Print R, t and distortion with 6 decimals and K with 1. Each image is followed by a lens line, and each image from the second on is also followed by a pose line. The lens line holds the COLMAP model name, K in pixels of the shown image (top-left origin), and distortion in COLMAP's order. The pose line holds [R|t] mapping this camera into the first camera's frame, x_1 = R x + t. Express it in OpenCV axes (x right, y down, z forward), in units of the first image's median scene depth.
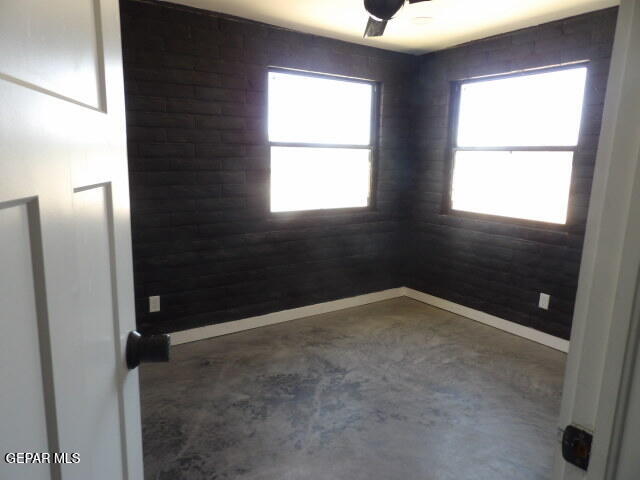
lens RADIAL K [[456.0, 0, 315.9], [0, 456.0, 238.9], [0, 0, 1]] dist [-0.021244, 0.025430]
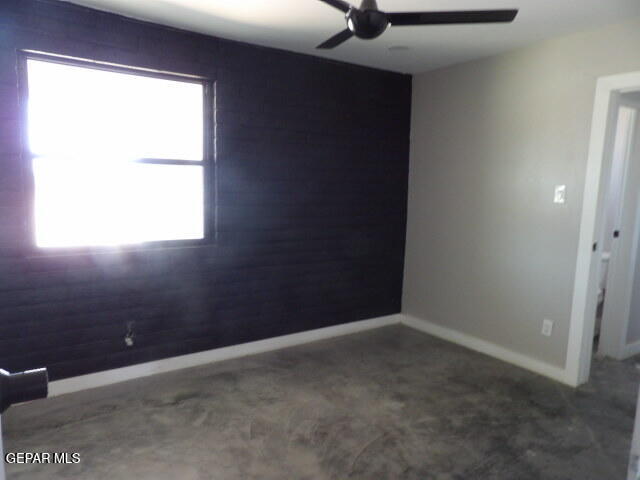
lens RADIAL K [[456.0, 0, 323.1], [0, 456.0, 242.5], [0, 0, 1]] dist [-0.021244, 0.025430]
pose [[0.999985, 0.004659, 0.002888, 0.320796], [-0.004525, 0.998983, -0.044872, -0.030666], [-0.003094, 0.044858, 0.998989, 0.225297]]
